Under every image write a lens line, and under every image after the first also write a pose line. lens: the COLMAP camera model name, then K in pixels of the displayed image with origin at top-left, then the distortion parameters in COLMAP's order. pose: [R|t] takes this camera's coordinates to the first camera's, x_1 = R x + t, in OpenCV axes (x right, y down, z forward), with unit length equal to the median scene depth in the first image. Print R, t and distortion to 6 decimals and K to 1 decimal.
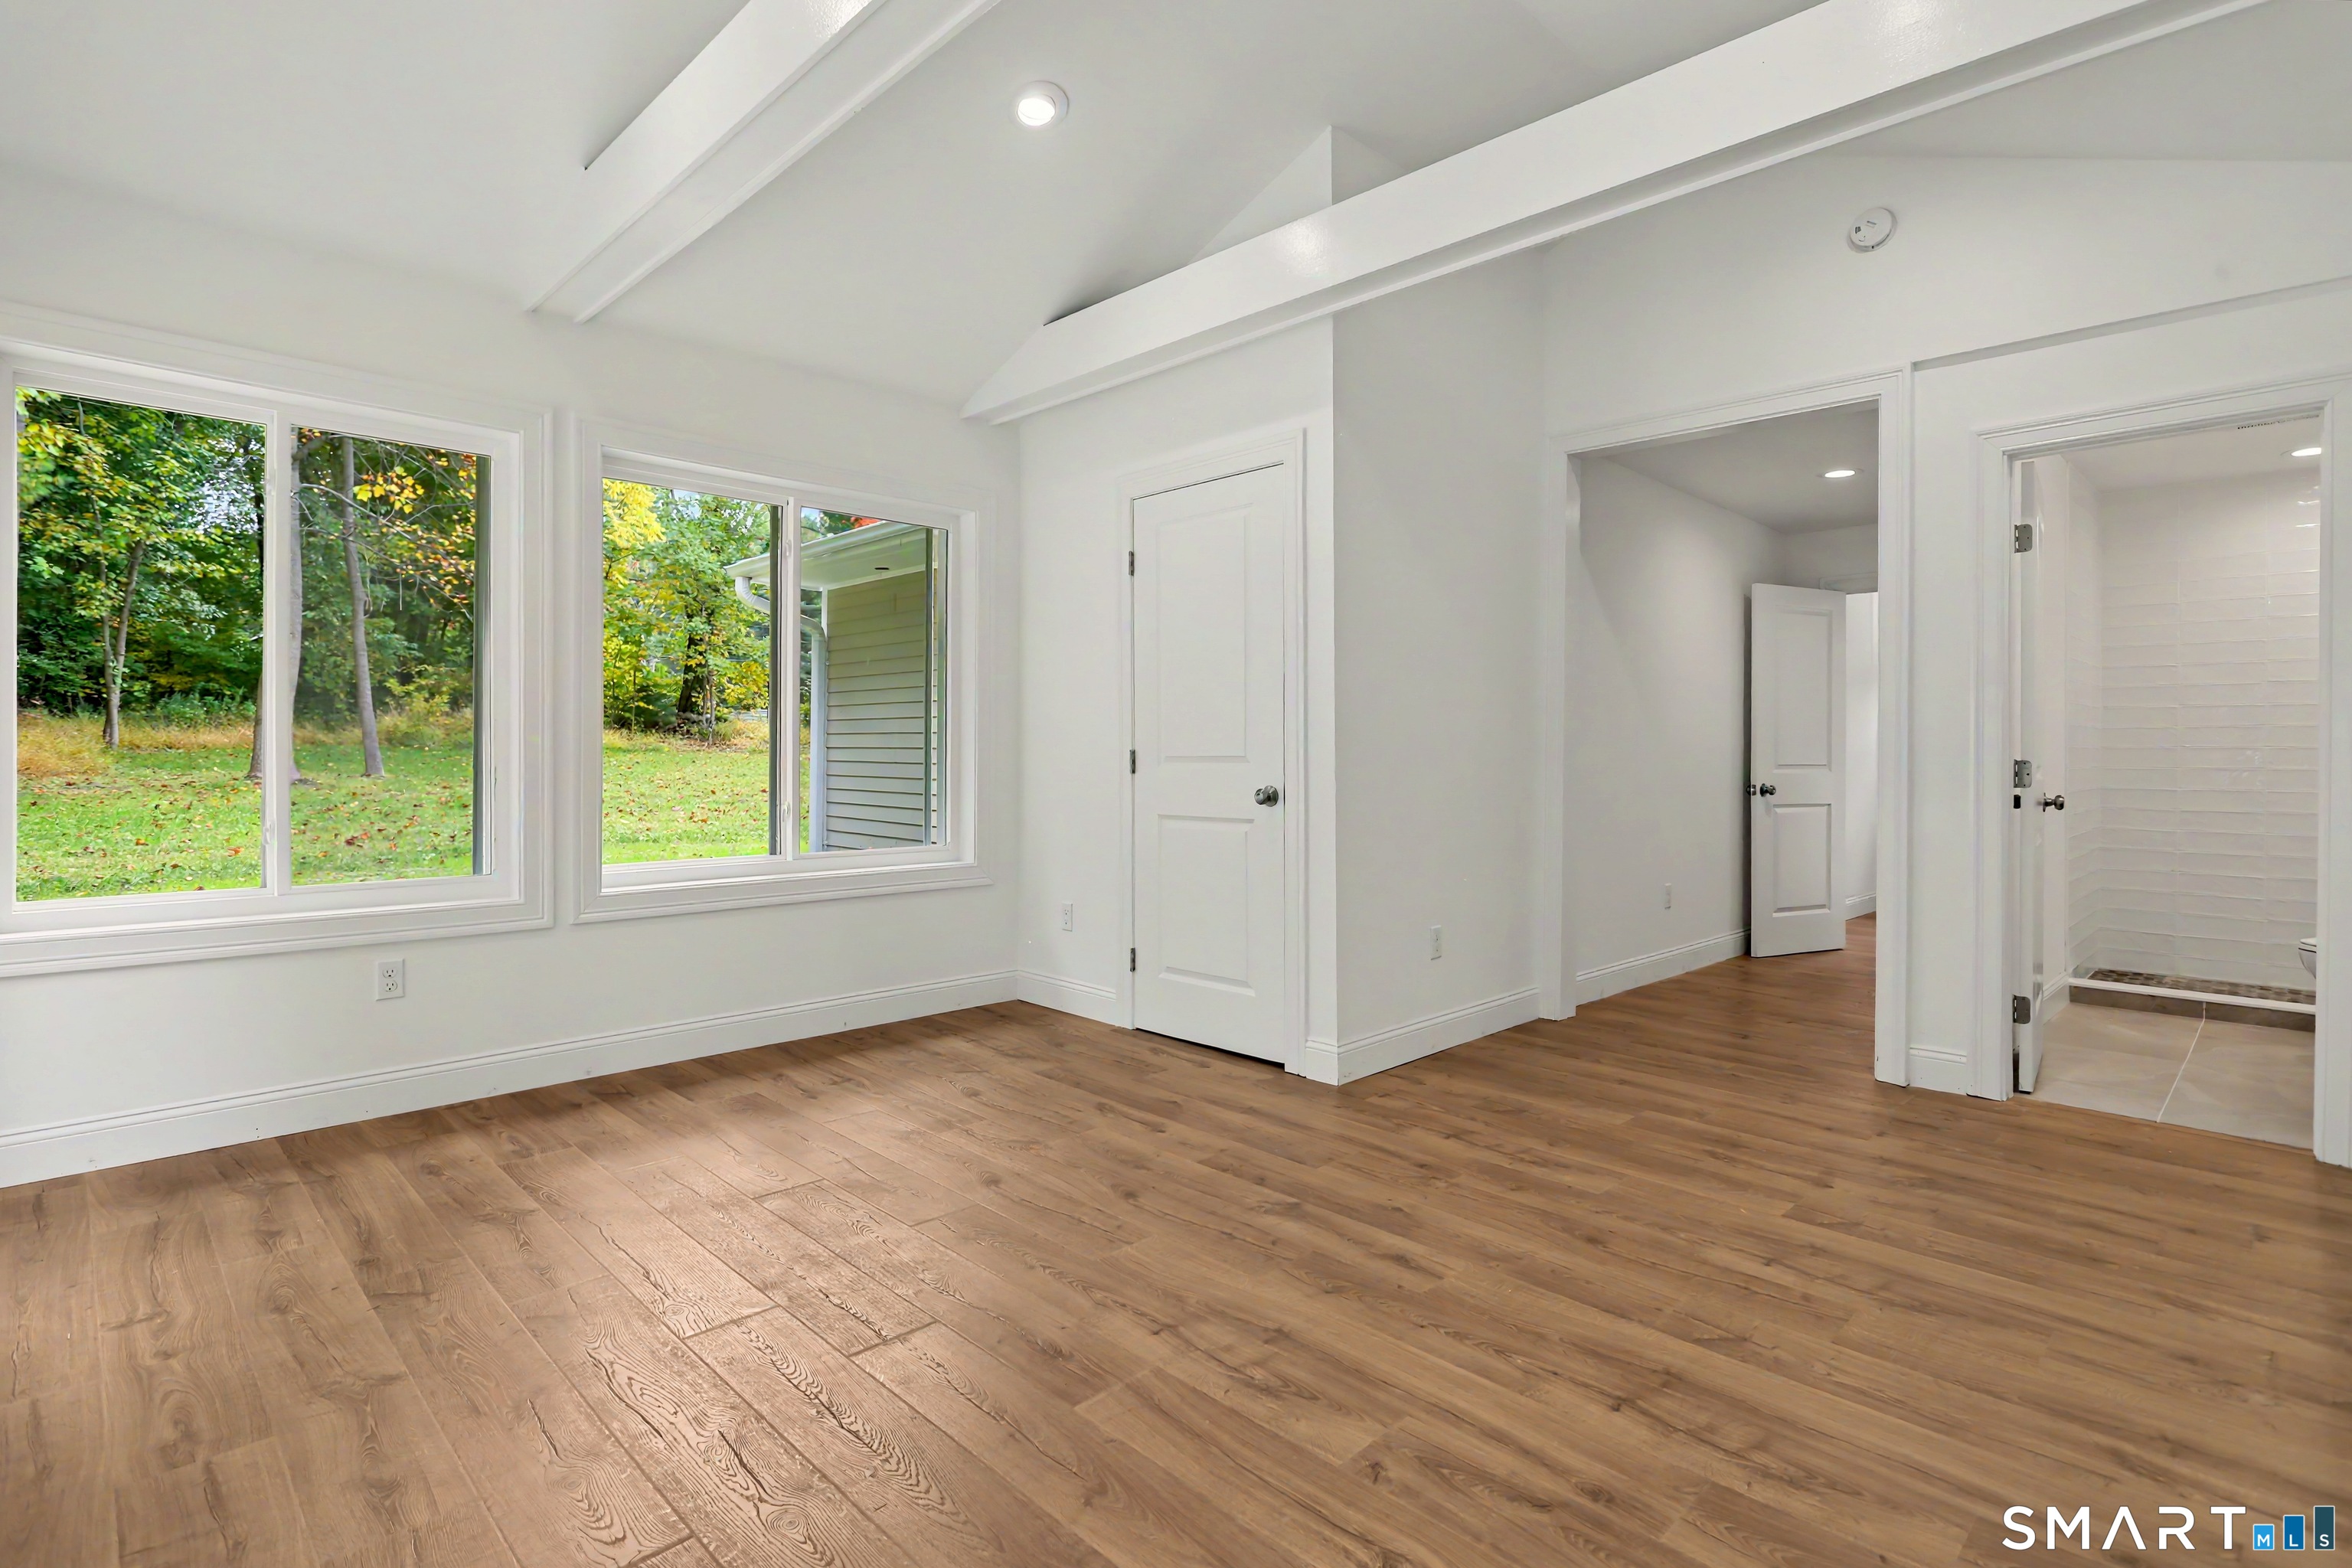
lens RADIAL K [[1140.4, 0, 1162.3], [0, 1140.4, 762.8], [0, 0, 1]] dist [-0.007391, 0.001627]
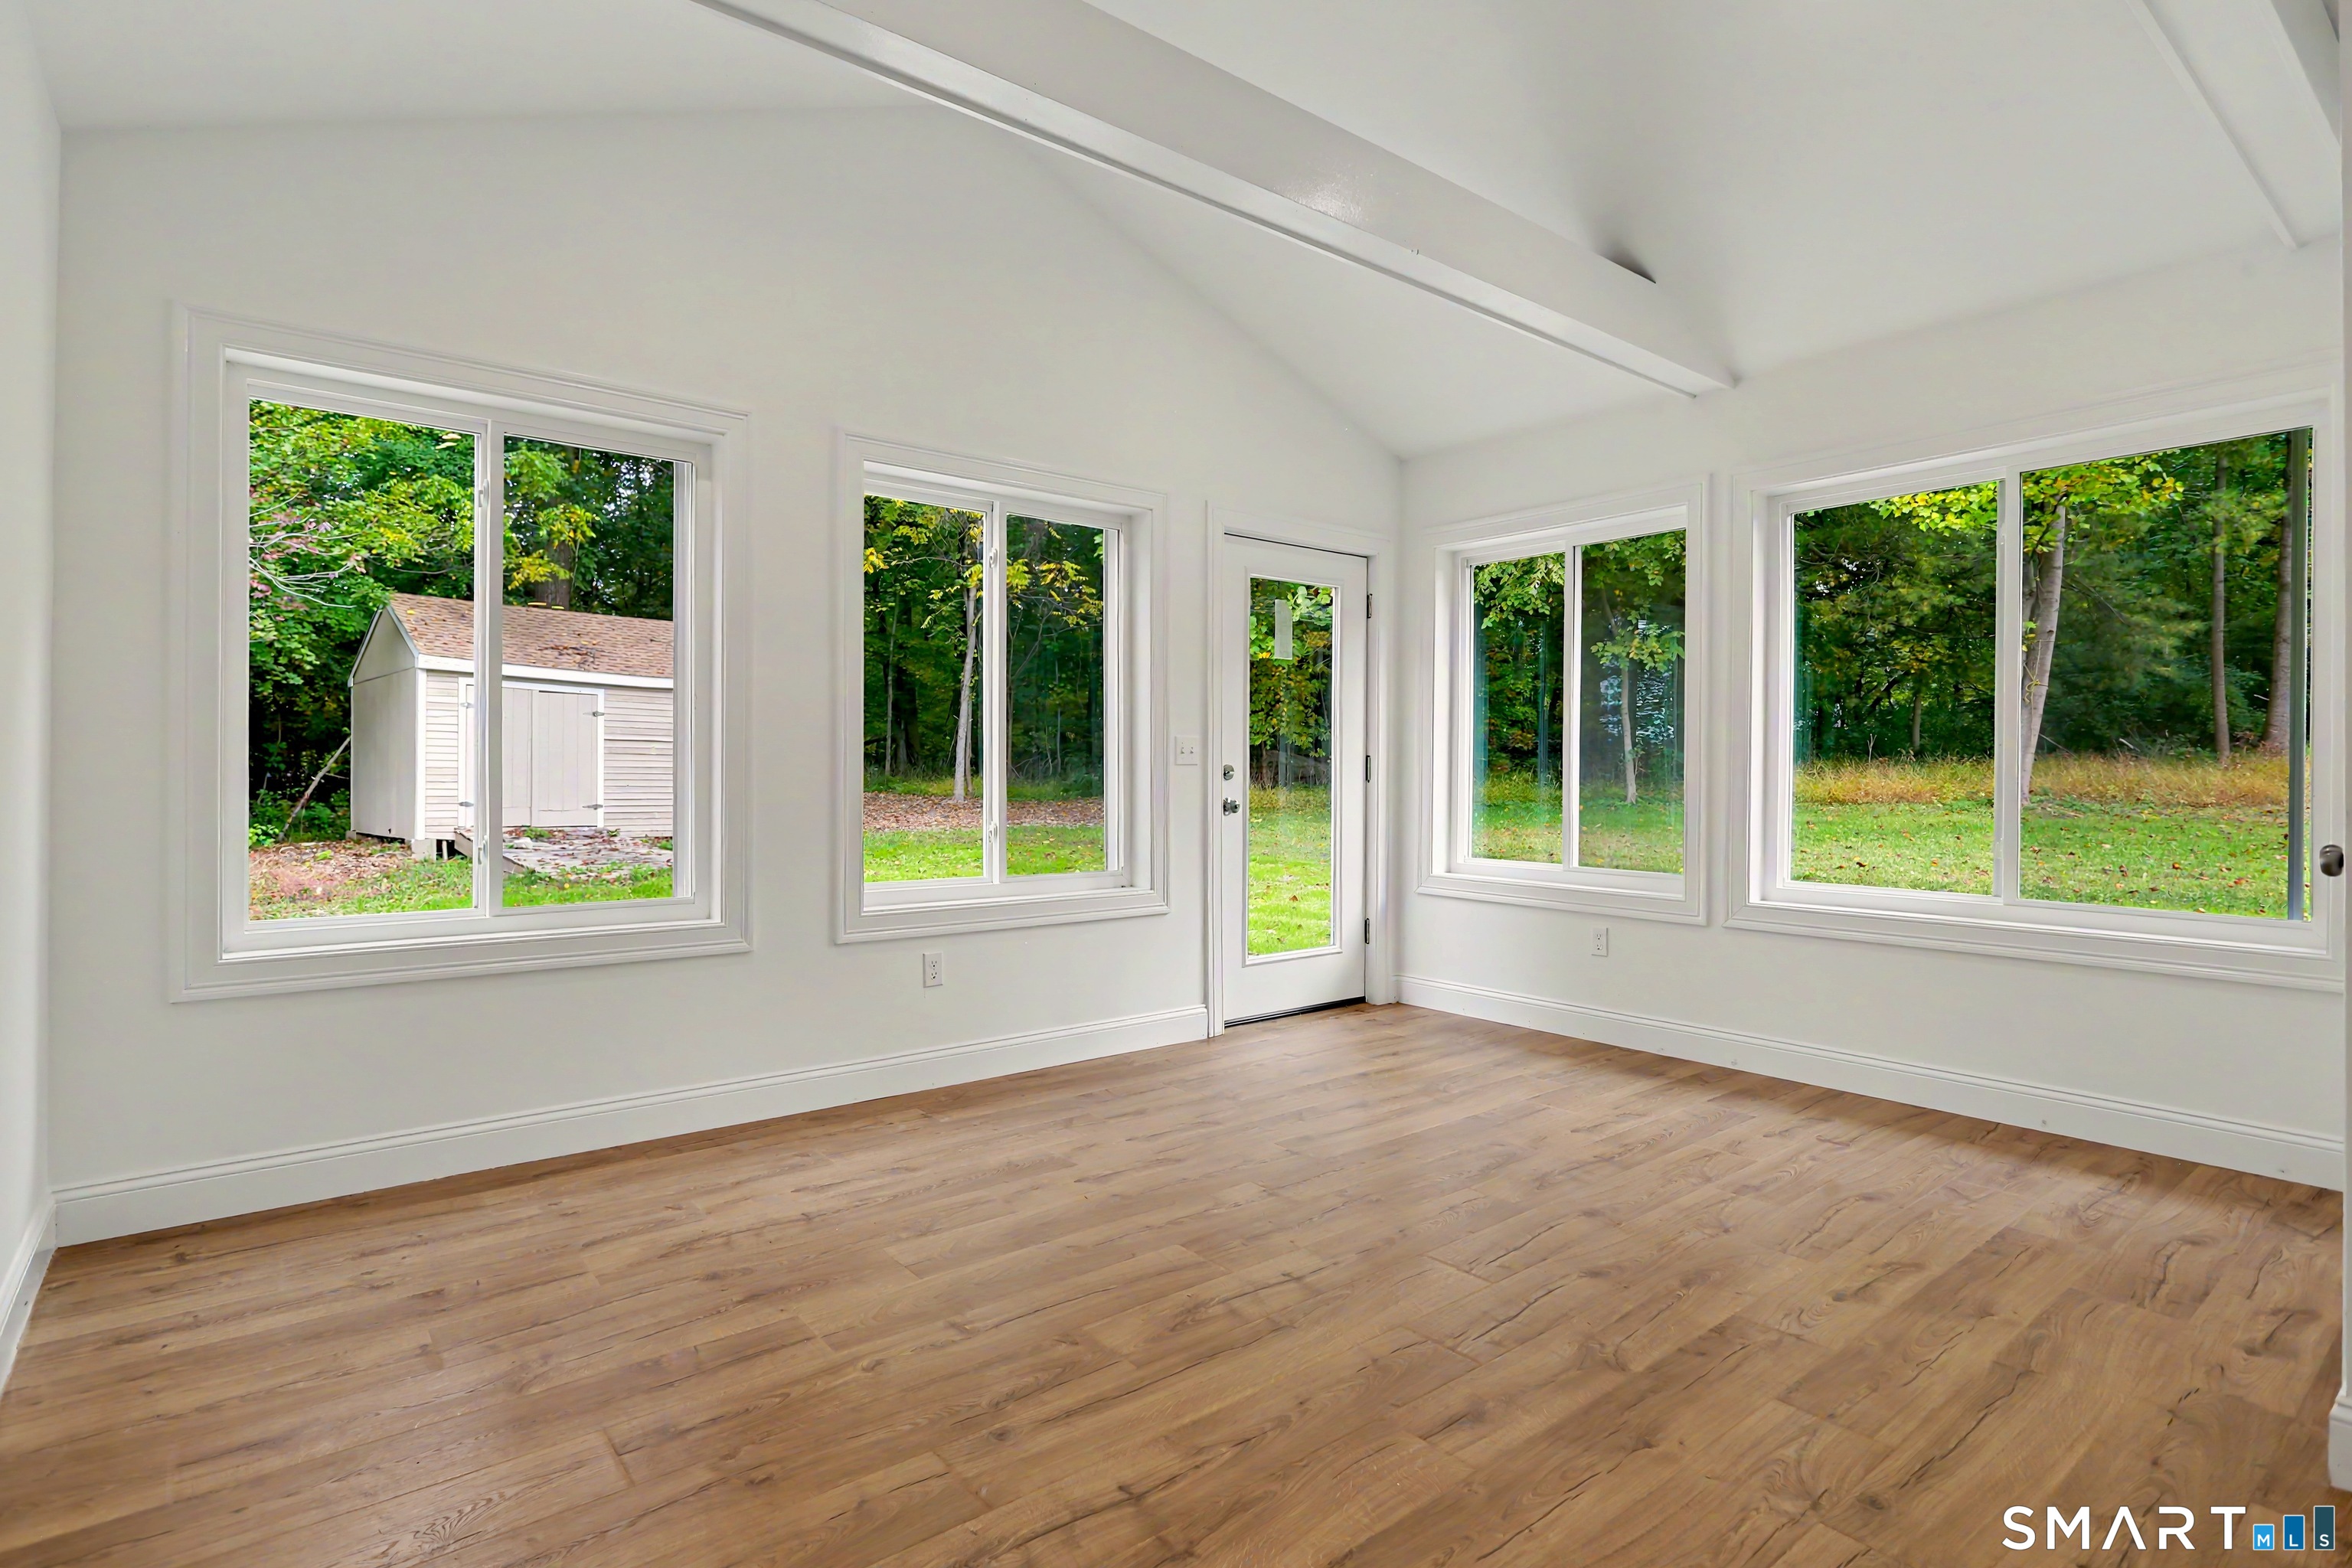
lens RADIAL K [[1140.4, 0, 1160.3], [0, 1140.4, 778.7], [0, 0, 1]] dist [-0.007391, 0.001627]
pose [[-0.095547, 0.002388, -0.995422, 0.855404], [-0.015033, 0.999880, 0.003842, 0.000967], [0.995311, 0.015331, -0.095500, 0.732949]]
